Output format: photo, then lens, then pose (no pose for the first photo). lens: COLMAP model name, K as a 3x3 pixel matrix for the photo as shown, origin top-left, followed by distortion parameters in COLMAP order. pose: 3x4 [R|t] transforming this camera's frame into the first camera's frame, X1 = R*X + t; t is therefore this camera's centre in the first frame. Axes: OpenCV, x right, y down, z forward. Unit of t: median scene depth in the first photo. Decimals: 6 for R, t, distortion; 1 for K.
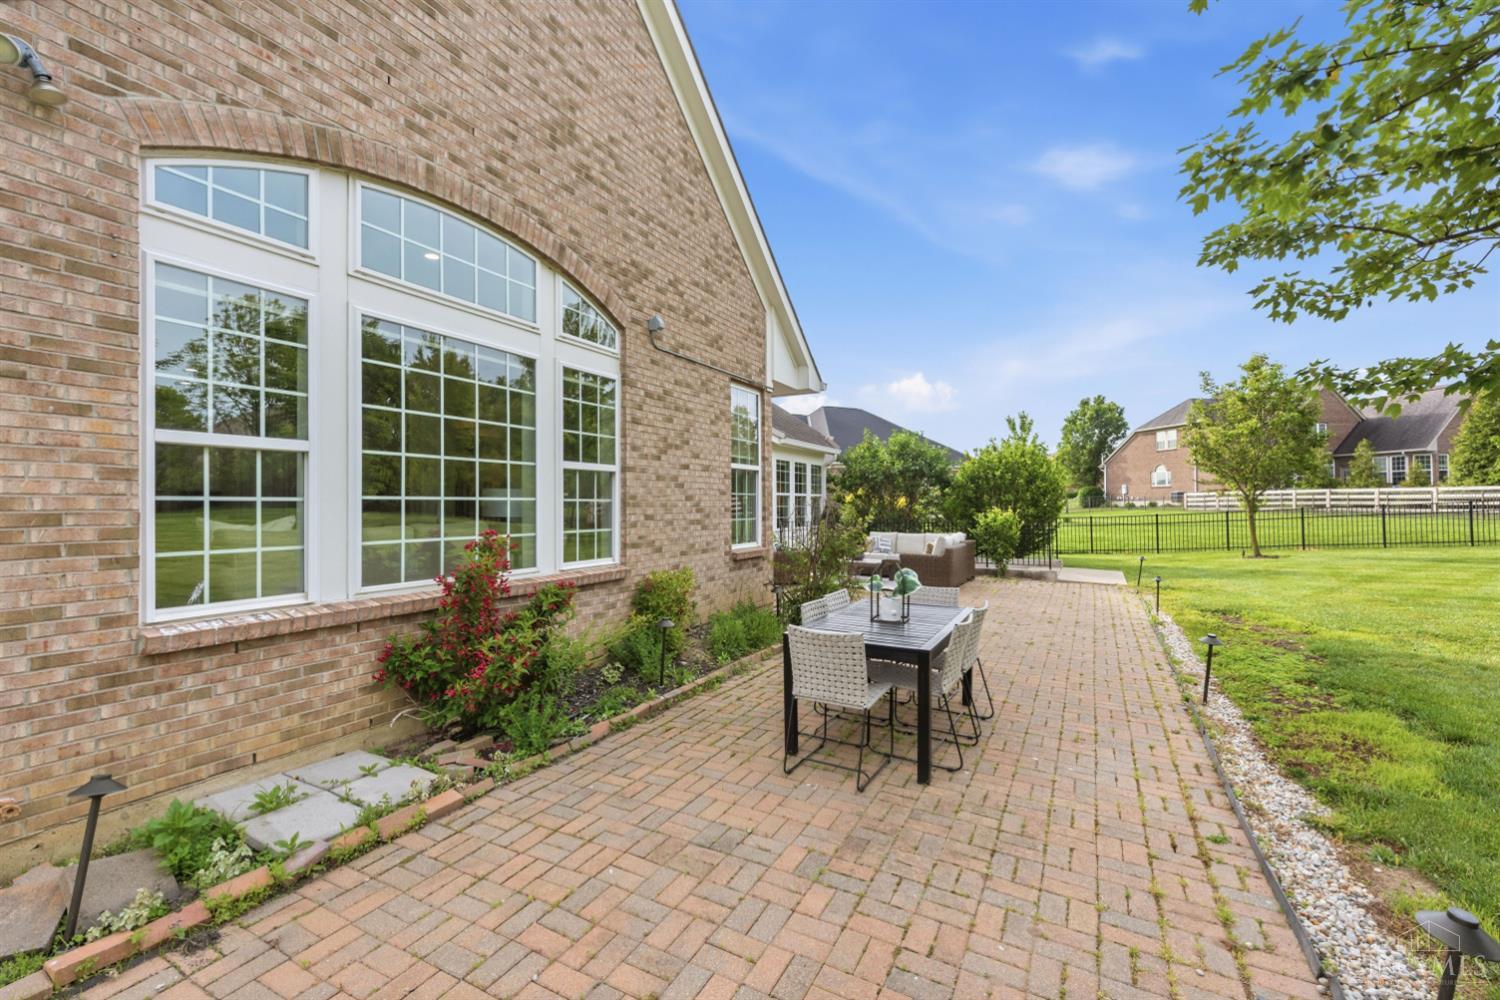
lens RADIAL K [[649.3, 0, 755.6], [0, 649.3, 502.6], [0, 0, 1]] dist [0.007792, -0.000537]
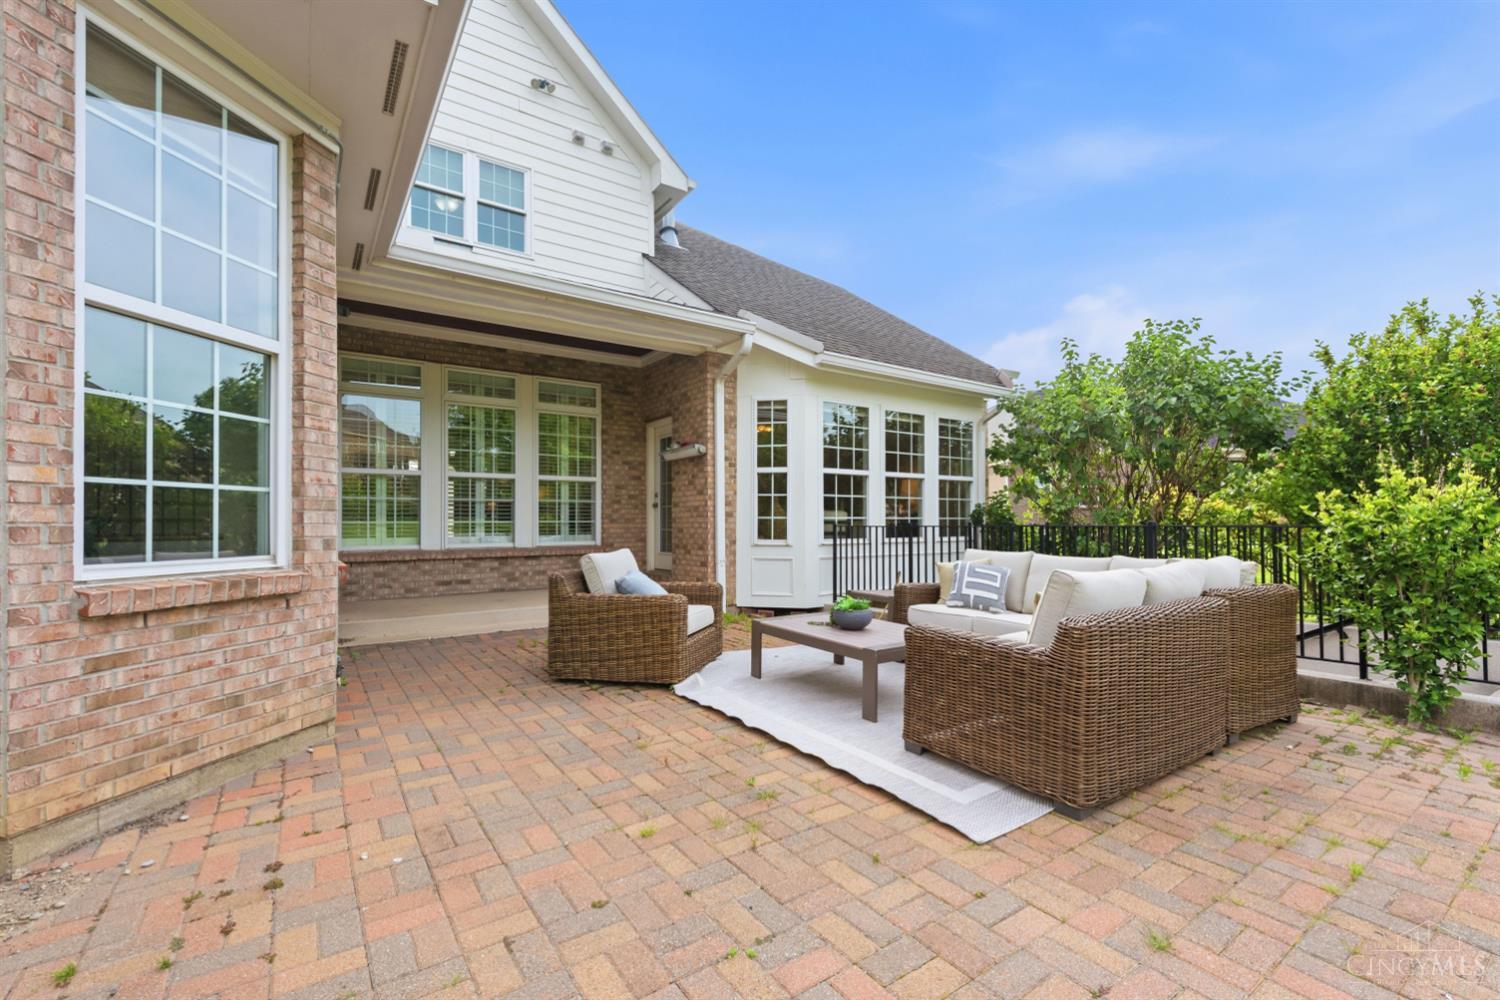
lens RADIAL K [[649.3, 0, 765.0], [0, 649.3, 517.7], [0, 0, 1]] dist [0.007792, -0.000537]
pose [[0.890978, -0.002505, -0.454039, 0.469186], [0.001000, 0.999993, -0.003555, 0.052645], [0.454045, 0.002713, 0.890974, 1.153868]]
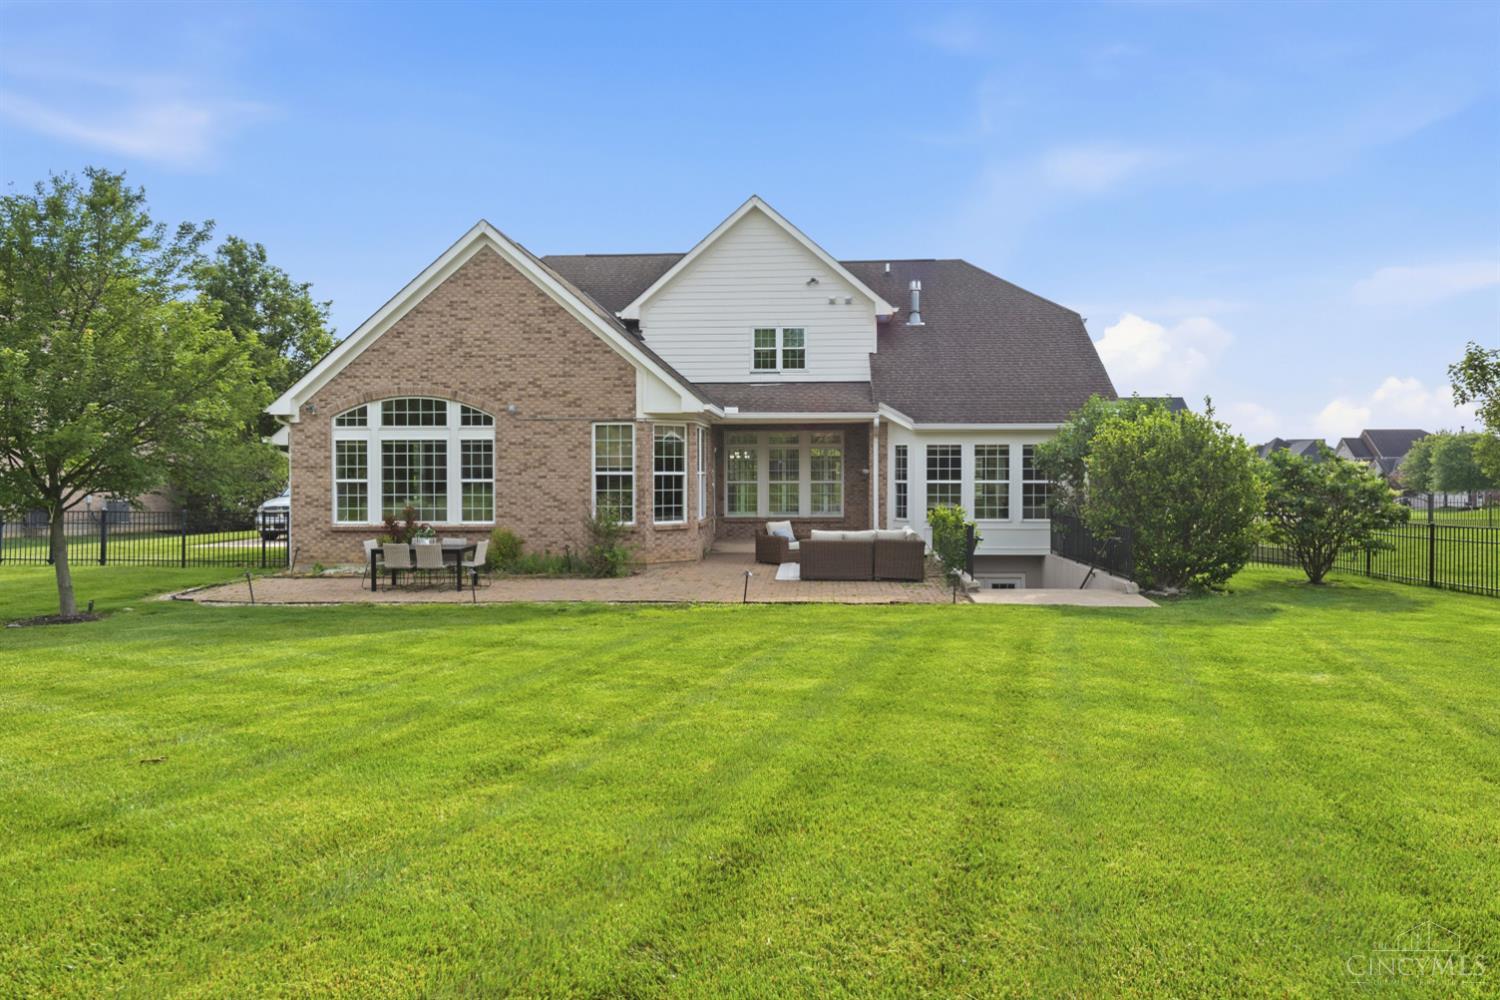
lens RADIAL K [[1009.7, 0, 752.2], [0, 1009.7, 497.5], [0, 0, 1]] dist [-0.007621, -0.000395]
pose [[0.389052, 0.028706, -0.920768, 2.810271], [0.003729, 0.999457, 0.032734, -0.088839], [0.921208, -0.016168, 0.388734, 0.418219]]
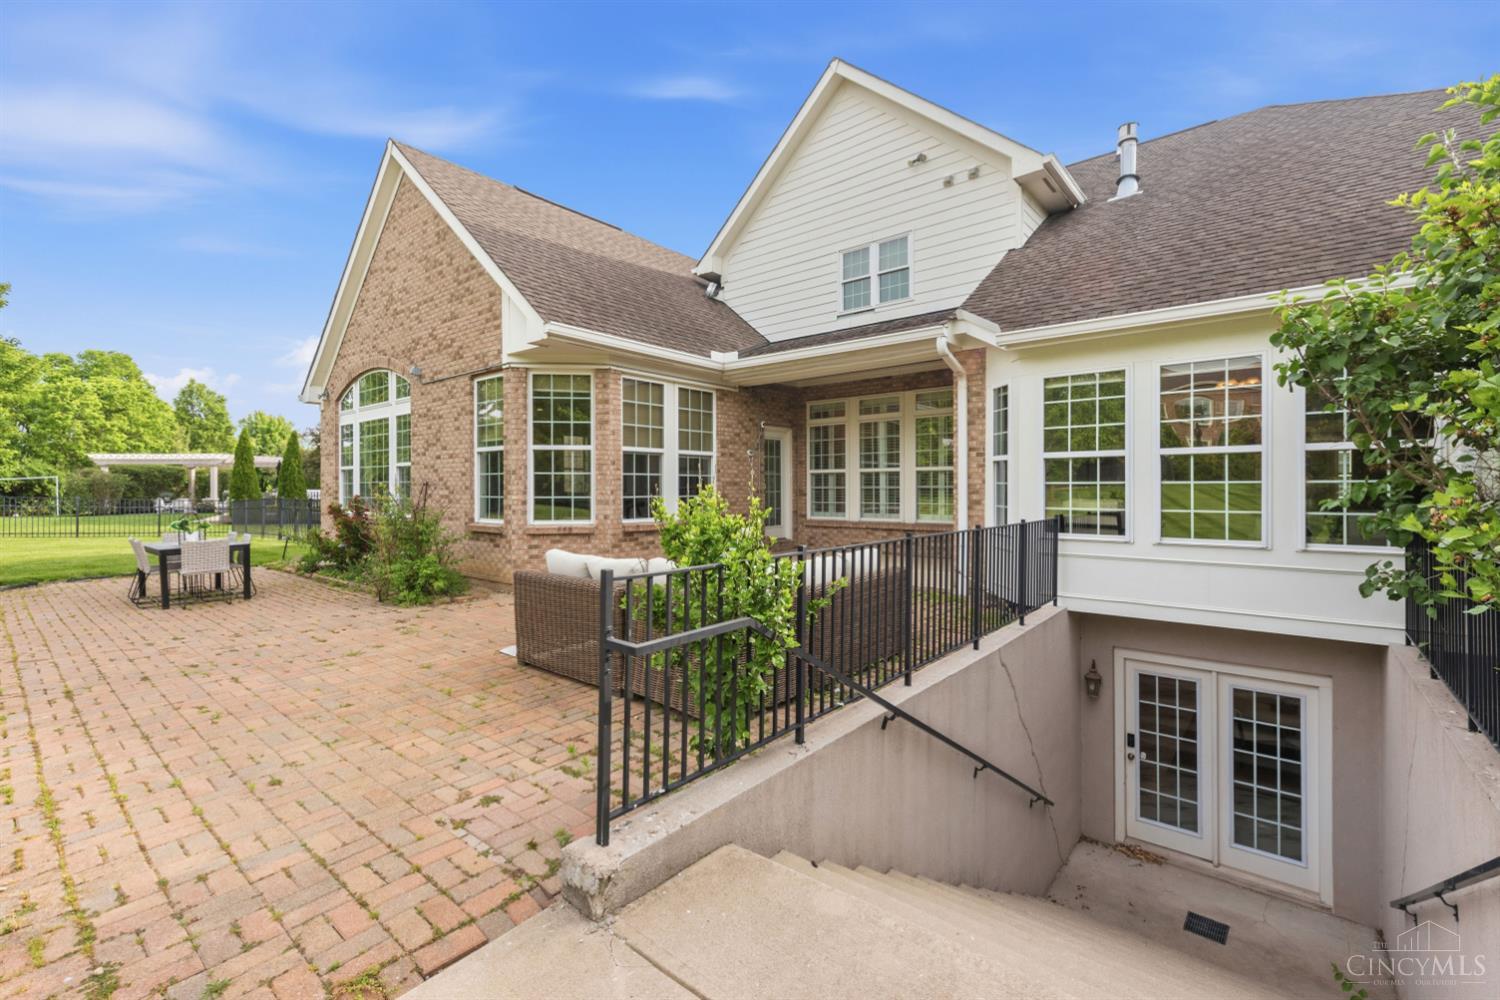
lens RADIAL K [[649.3, 0, 749.1], [0, 649.3, 493.9], [0, 0, 1]] dist [0.007792, -0.000537]
pose [[-0.220979, 0.012590, -0.975197, 1.126577], [0.006649, 0.999913, 0.011402, 0.013362], [0.975256, -0.003964, -0.221043, 1.967996]]
